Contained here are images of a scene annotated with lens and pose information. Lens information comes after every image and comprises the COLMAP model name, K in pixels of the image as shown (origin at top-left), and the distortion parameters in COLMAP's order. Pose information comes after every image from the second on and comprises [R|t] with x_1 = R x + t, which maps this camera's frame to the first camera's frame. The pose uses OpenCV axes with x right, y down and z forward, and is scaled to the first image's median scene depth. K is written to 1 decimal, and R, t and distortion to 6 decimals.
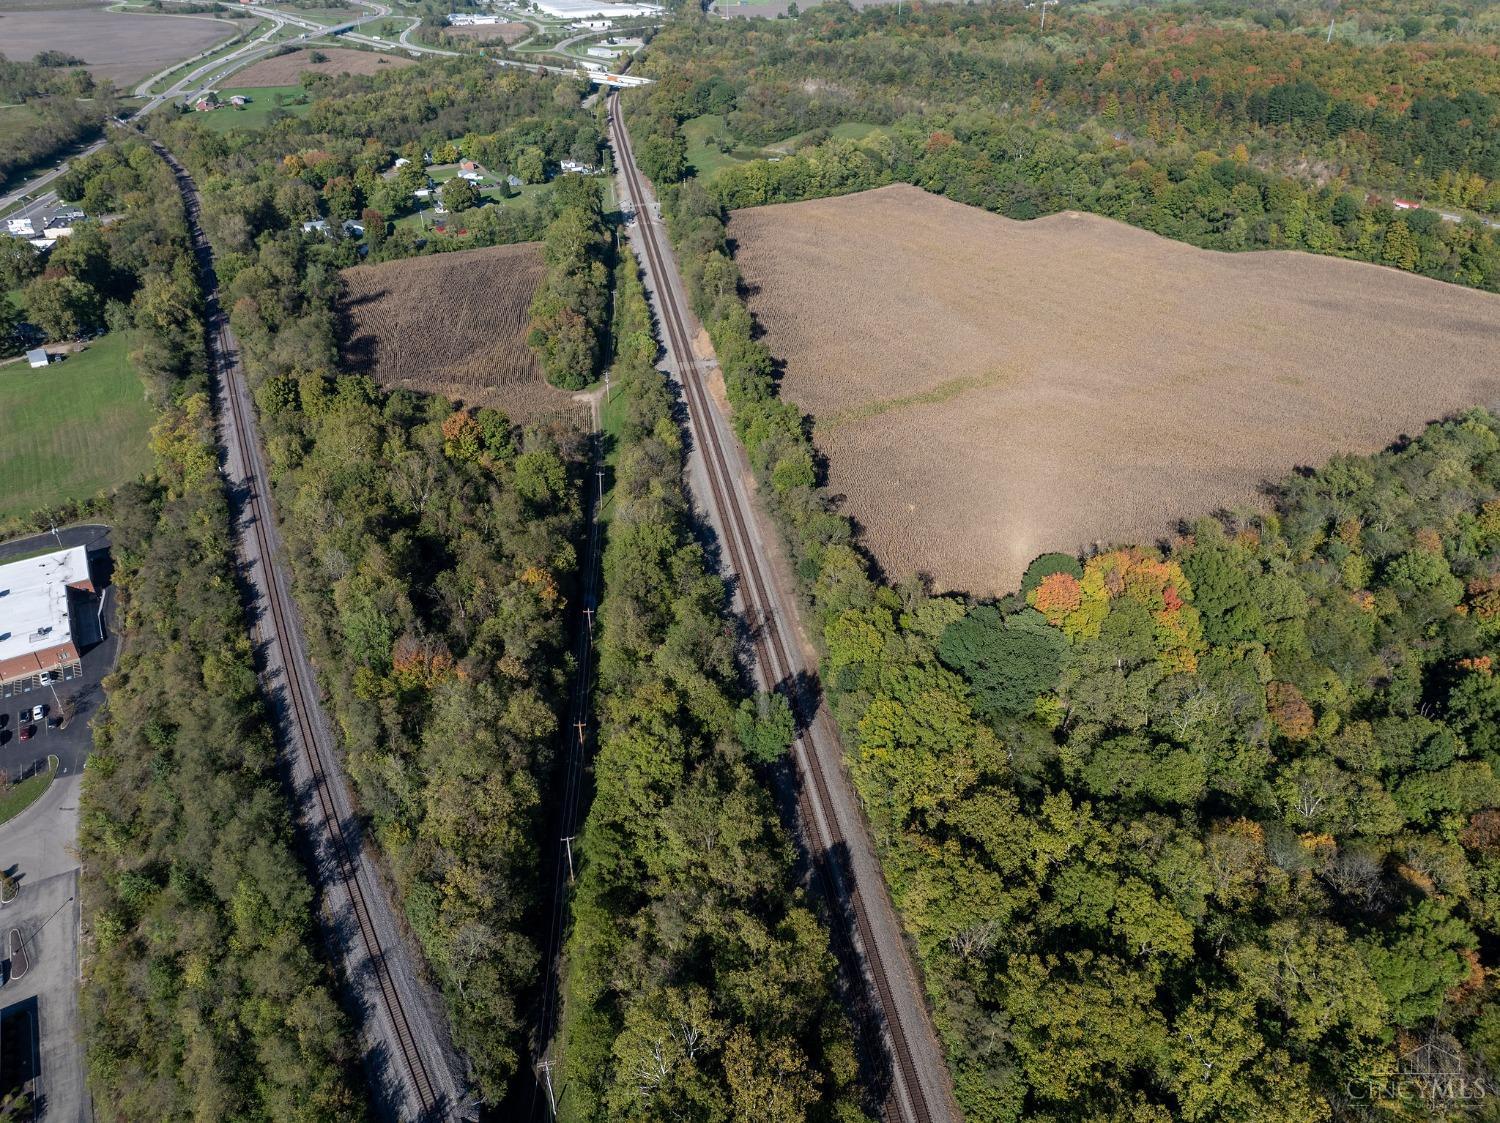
lens RADIAL K [[1056.3, 0, 753.5], [0, 1056.3, 559.3], [0, 0, 1]] dist [-0.044879, 0.009998]
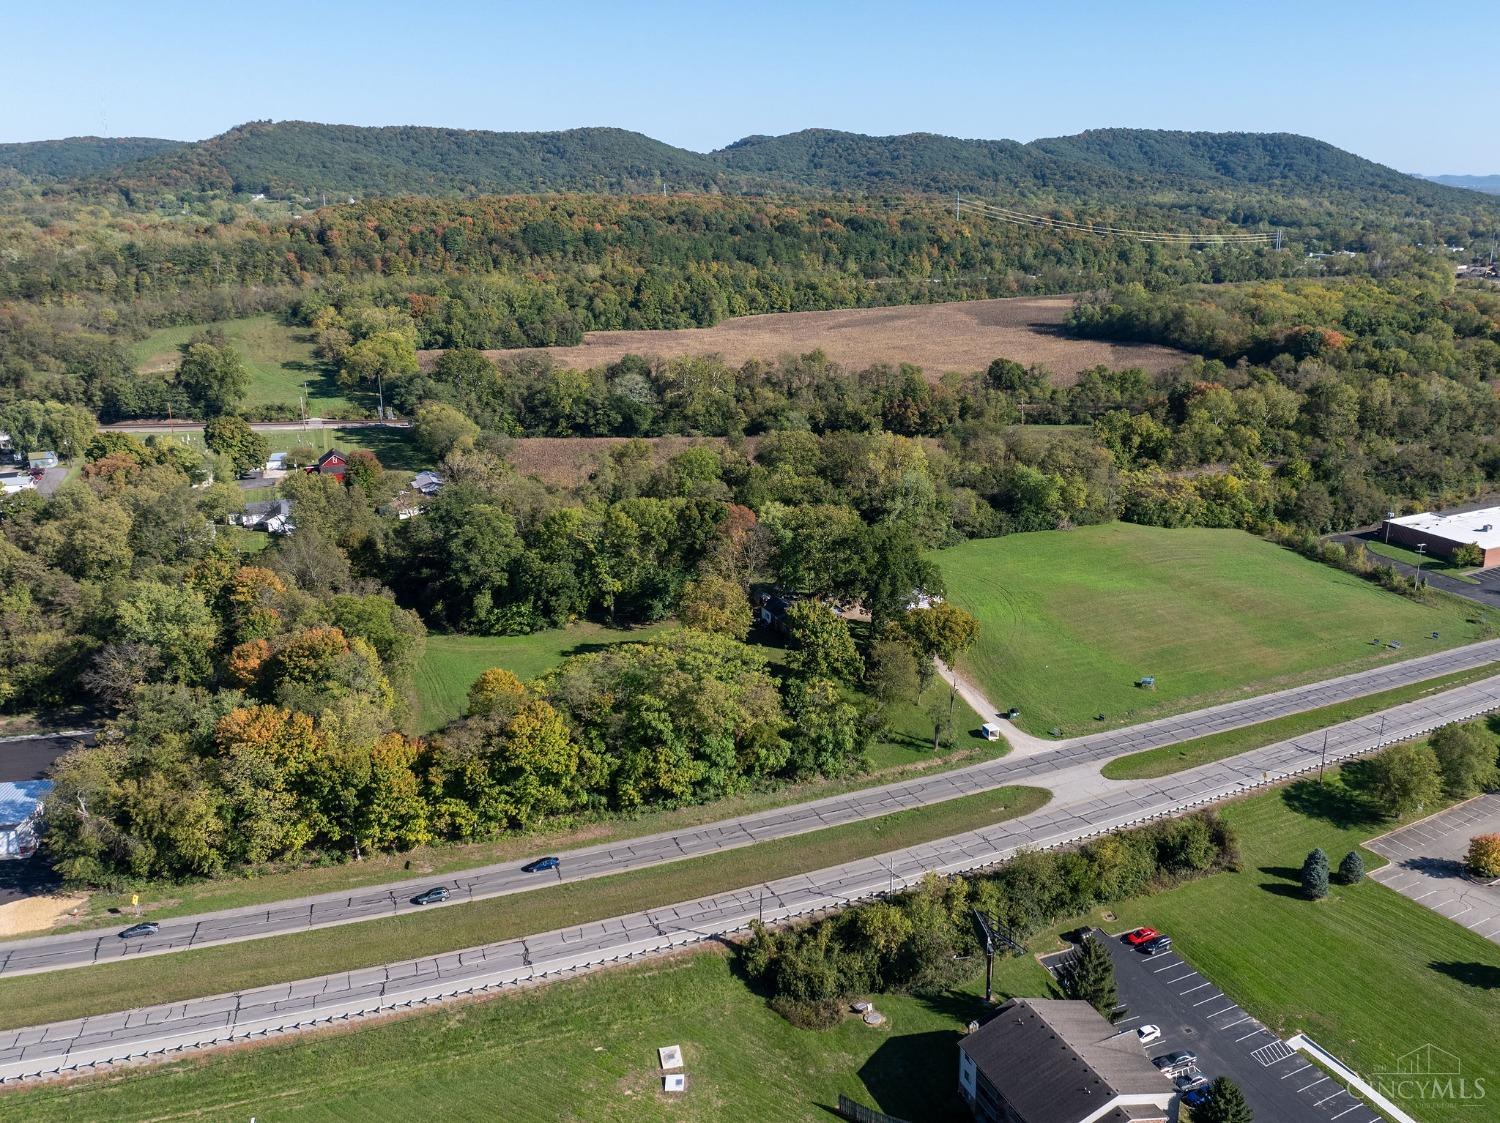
lens RADIAL K [[1282.2, 0, 851.5], [0, 1282.2, 535.2], [0, 0, 1]] dist [-0.035189, -0.005548]
pose [[0.061206, -0.266084, 0.962005, -1.975693], [0.526953, 0.827160, 0.195260, -0.551574], [-0.847688, 0.494980, 0.190841, 1.257944]]
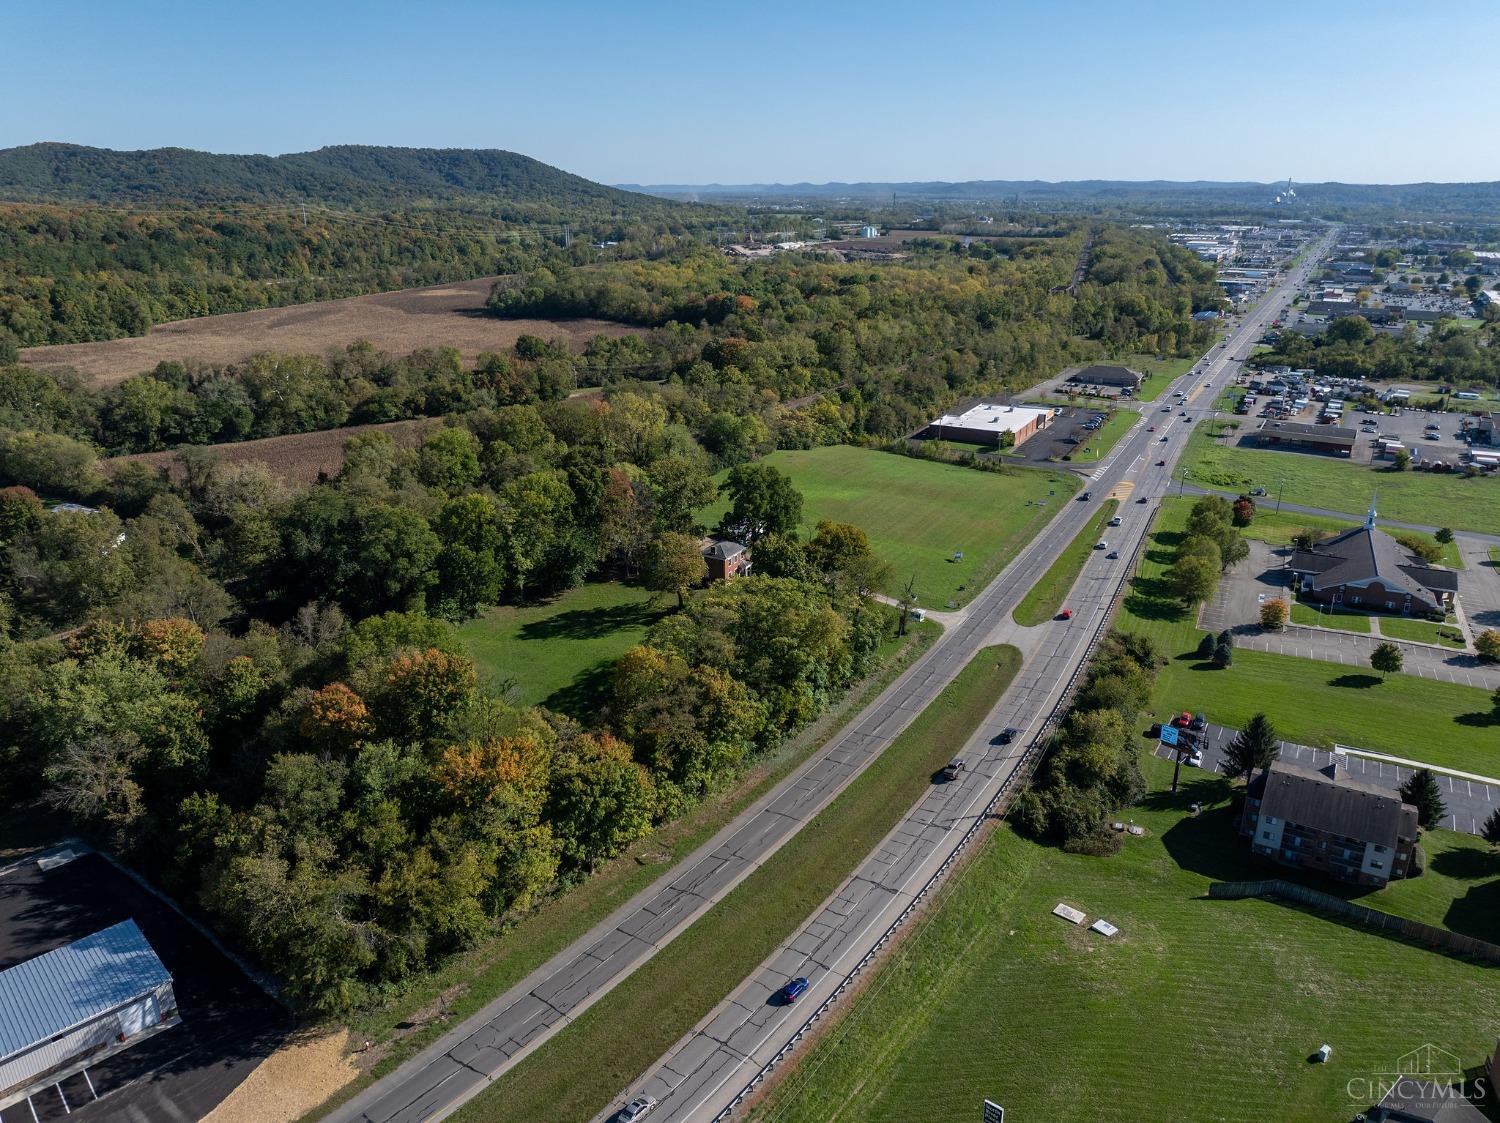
lens RADIAL K [[1052.9, 0, 757.7], [0, 1052.9, 553.4], [0, 0, 1]] dist [-0.060995, 0.036672]
pose [[-0.499259, -0.282067, 0.819255, -1.804430], [0.459823, 0.715140, 0.526439, -0.771790], [-0.734373, 0.639542, -0.227339, 1.662702]]
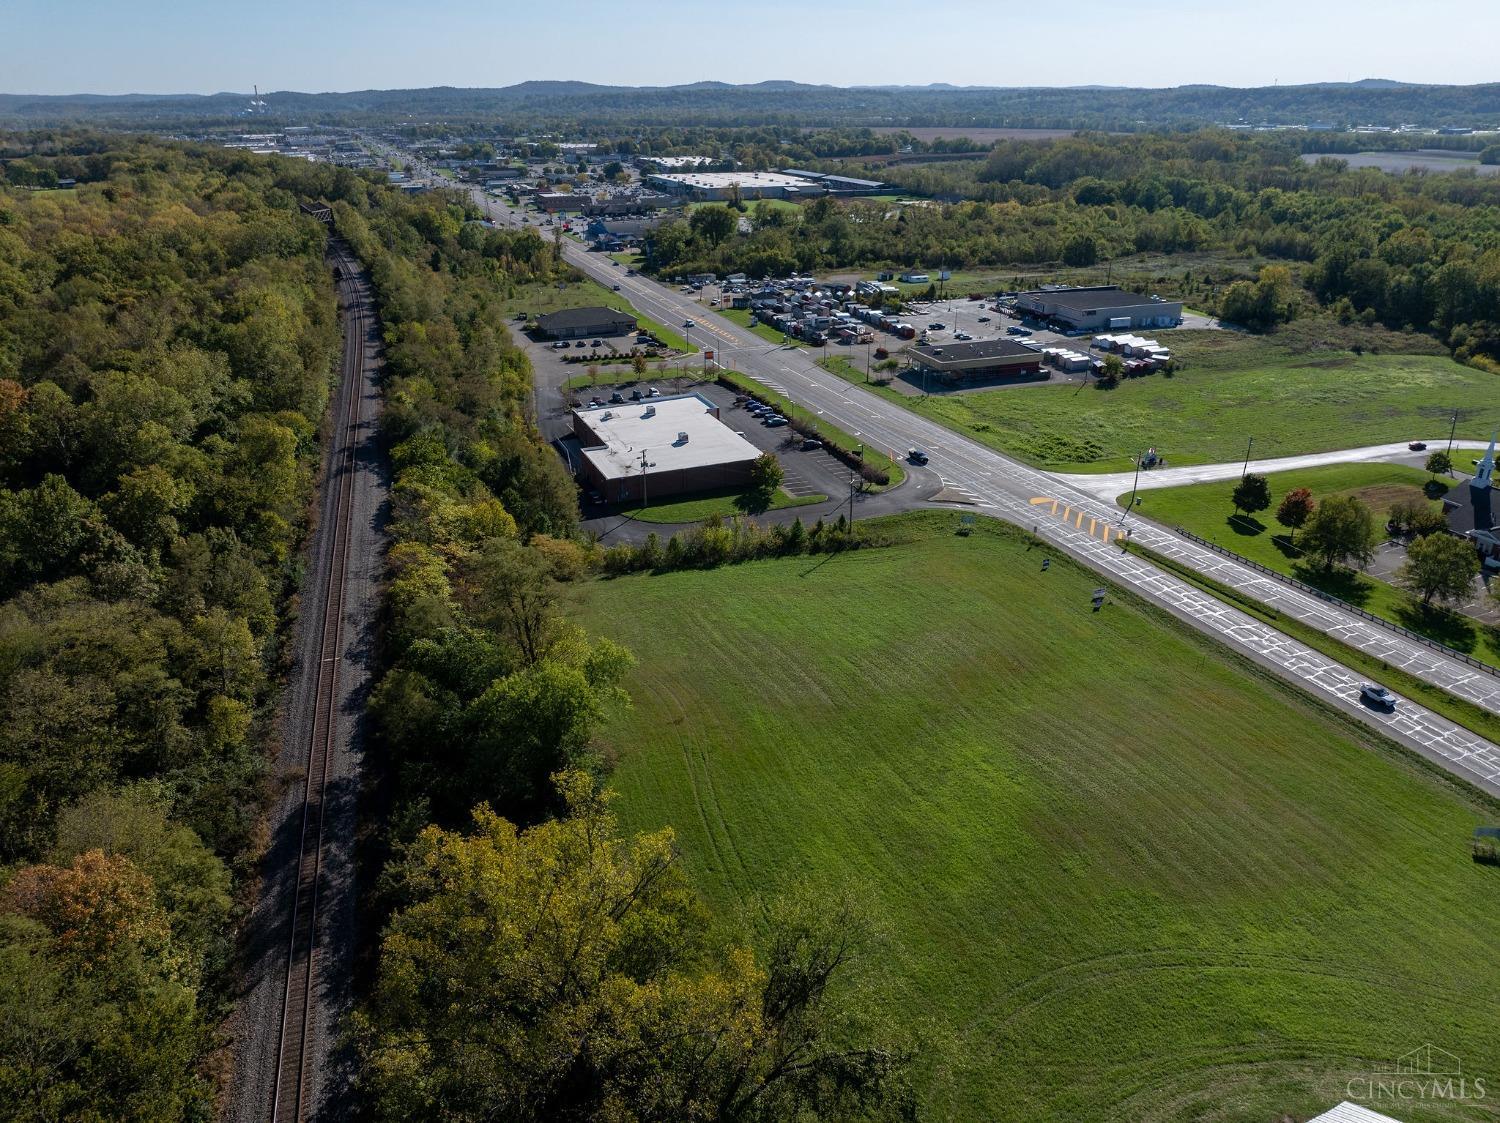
lens RADIAL K [[1051.8, 0, 758.2], [0, 1051.8, 555.0], [0, 0, 1]] dist [-0.036167, 0.000678]
pose [[-0.988568, -0.055830, 0.140055, -0.873834], [0.083717, 0.569305, 0.817853, -0.565975], [-0.125395, 0.820229, -0.558123, 1.466323]]
